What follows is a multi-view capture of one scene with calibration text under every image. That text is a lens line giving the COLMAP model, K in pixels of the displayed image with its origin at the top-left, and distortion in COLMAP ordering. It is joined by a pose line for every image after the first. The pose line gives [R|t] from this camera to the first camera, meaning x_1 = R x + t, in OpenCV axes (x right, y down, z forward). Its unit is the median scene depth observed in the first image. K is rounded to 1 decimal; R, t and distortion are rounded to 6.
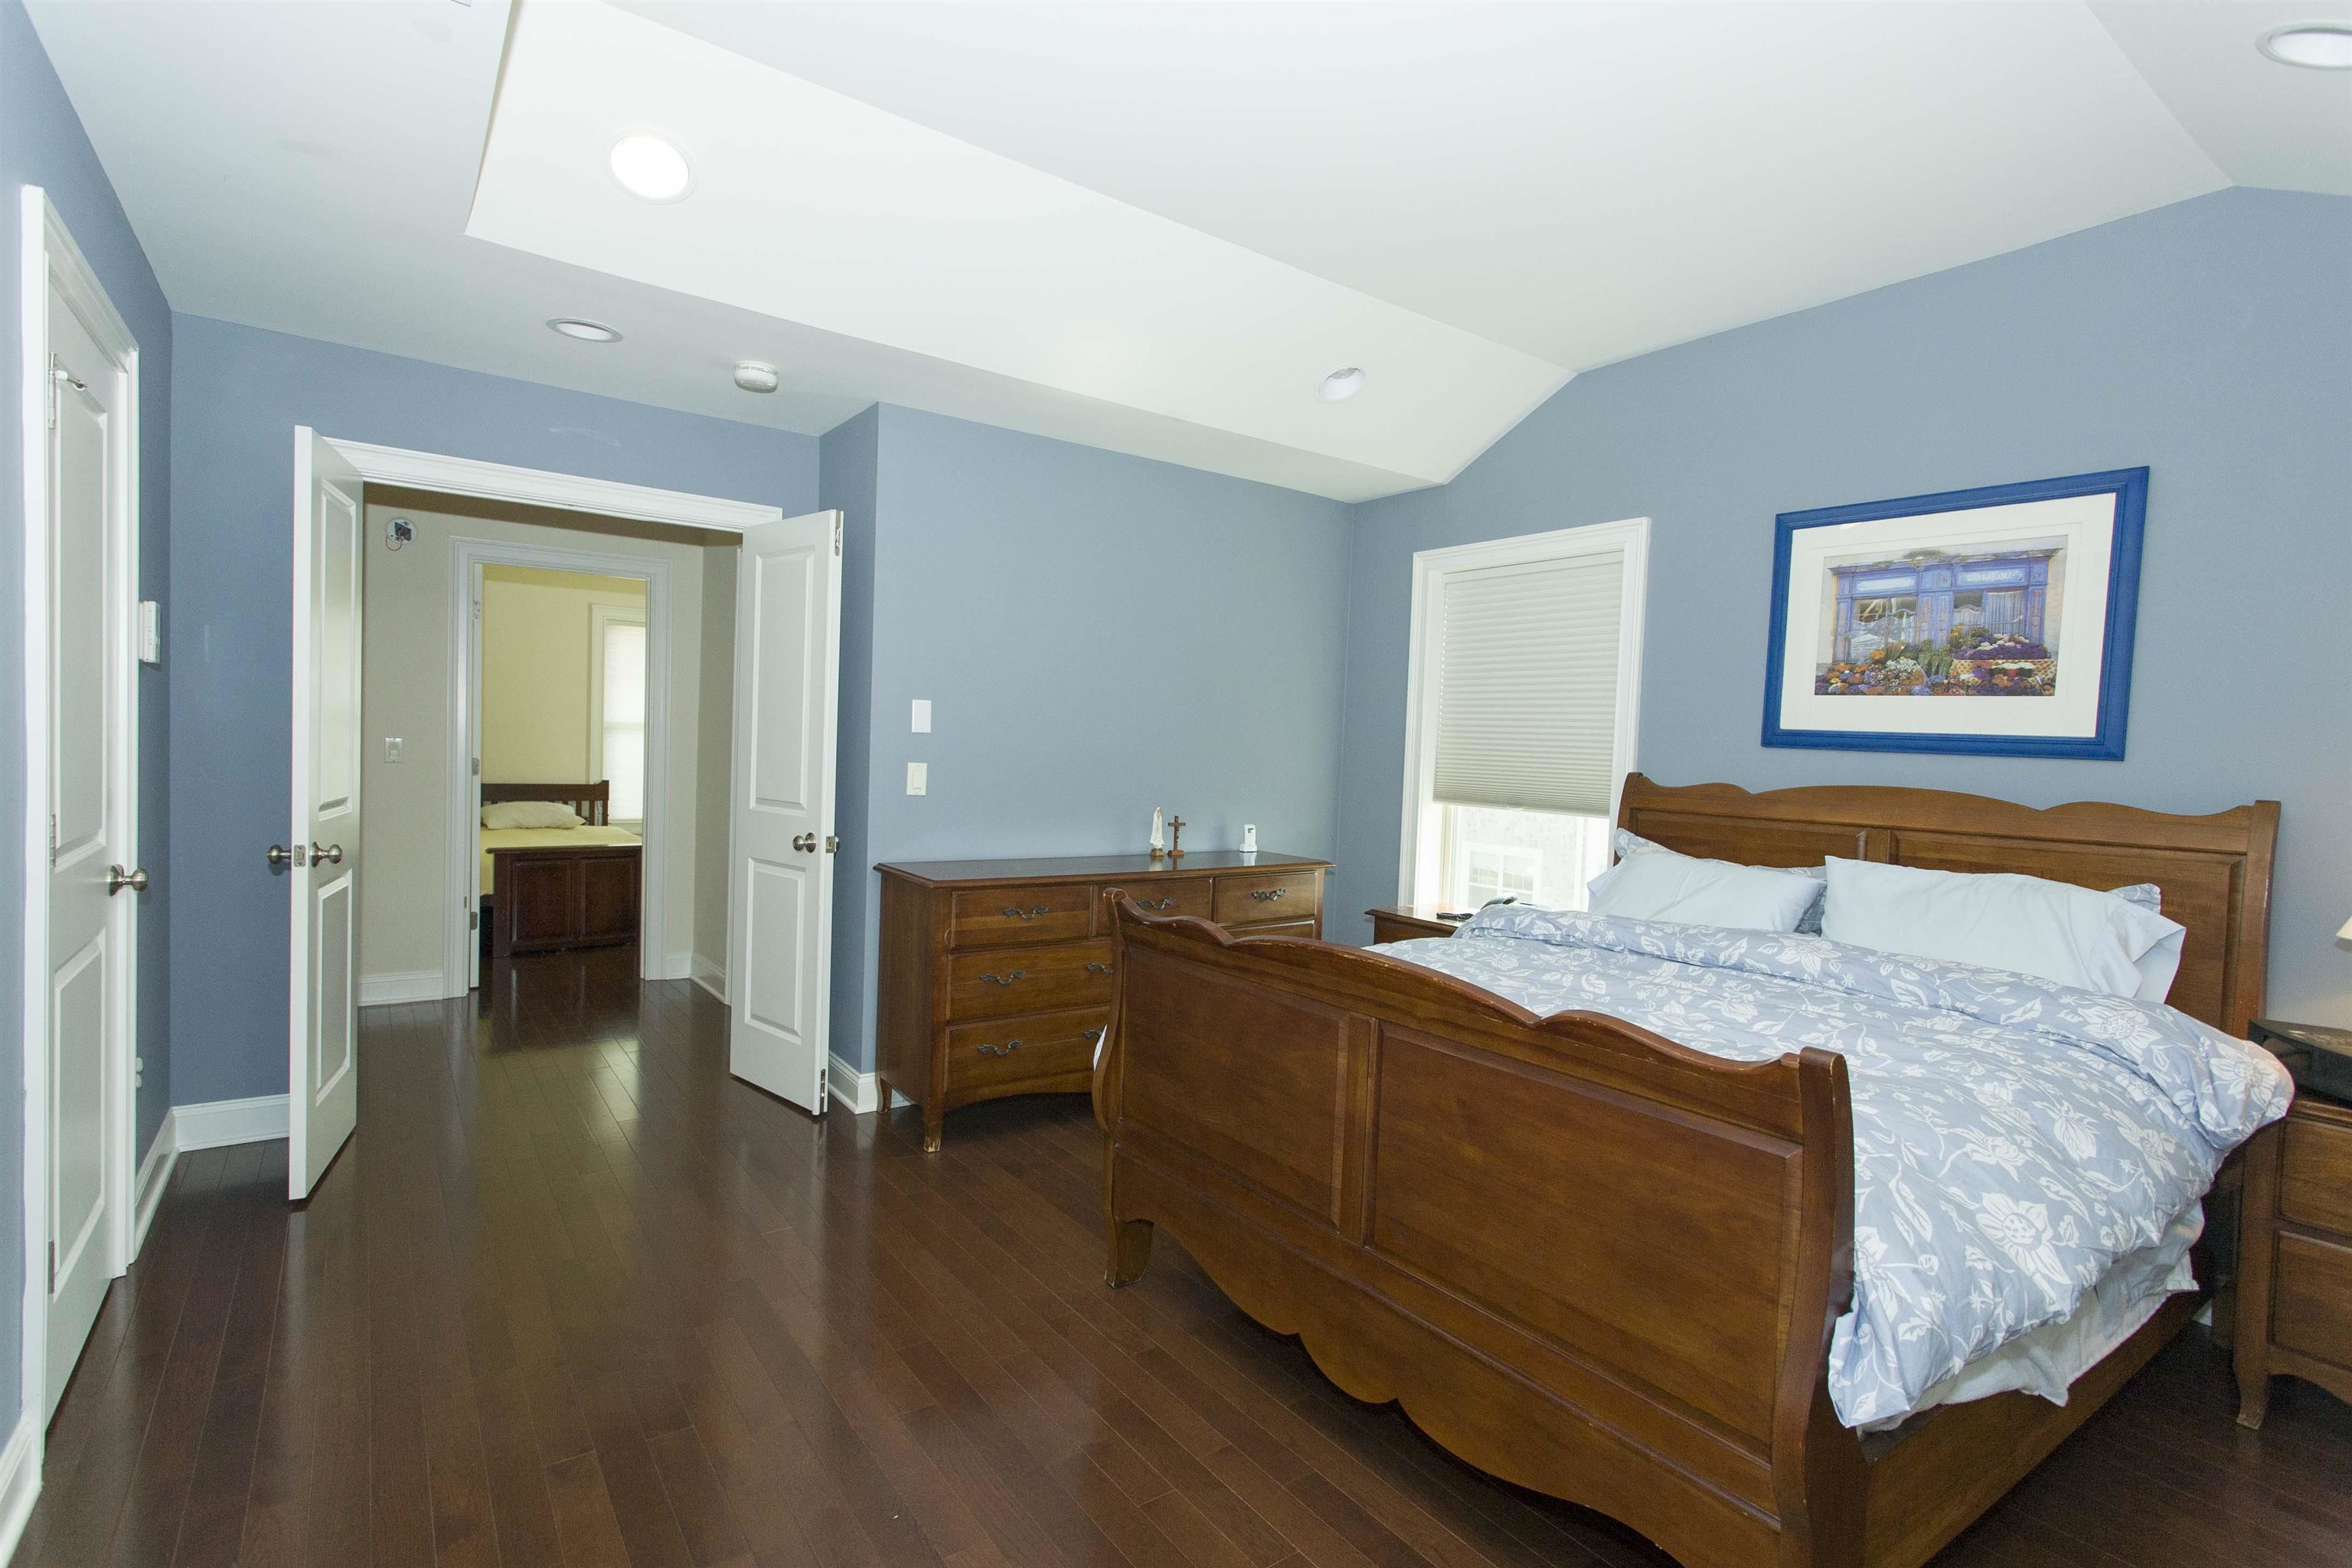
lens RADIAL K [[1129.2, 0, 1169.6], [0, 1129.2, 782.7], [0, 0, 1]] dist [0.005099, 0.000098]
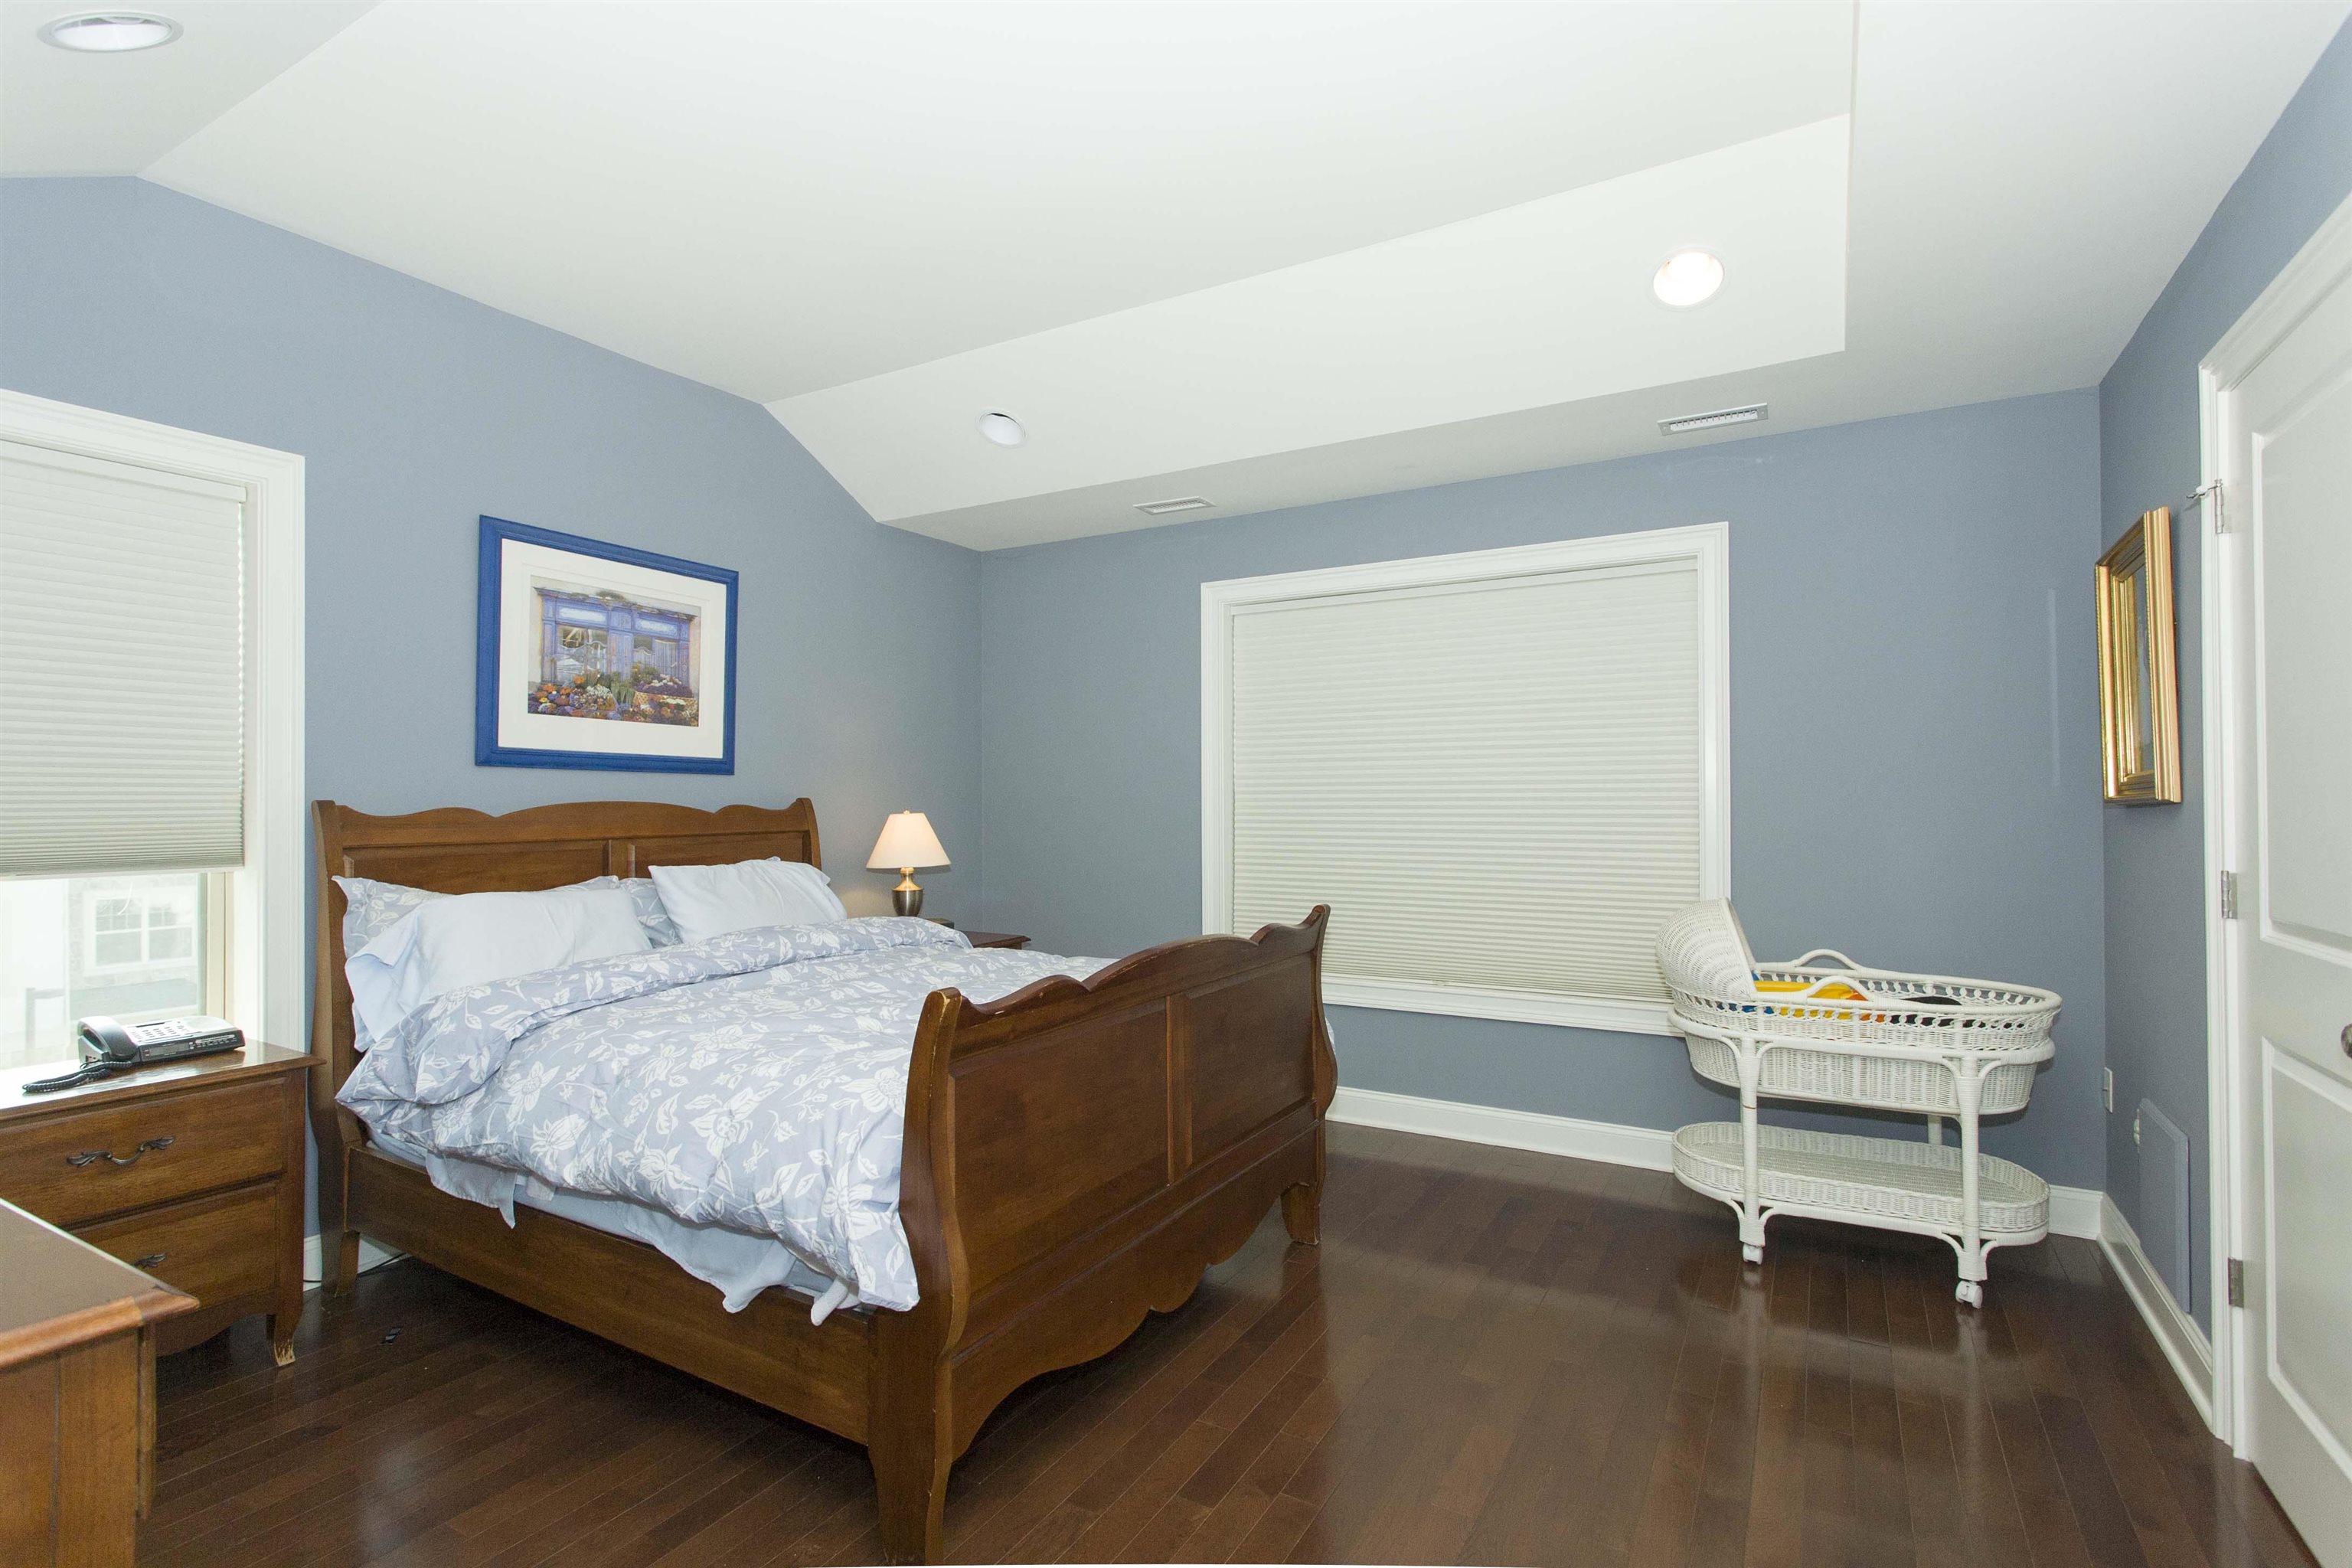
lens RADIAL K [[1129.2, 0, 1169.7], [0, 1129.2, 788.7], [0, 0, 1]] dist [0.005099, 0.000098]
pose [[-0.406681, -0.027772, 0.913148, -0.597080], [0.021398, 0.998974, 0.039912, -0.041712], [-0.913320, 0.035771, -0.405669, 0.951137]]
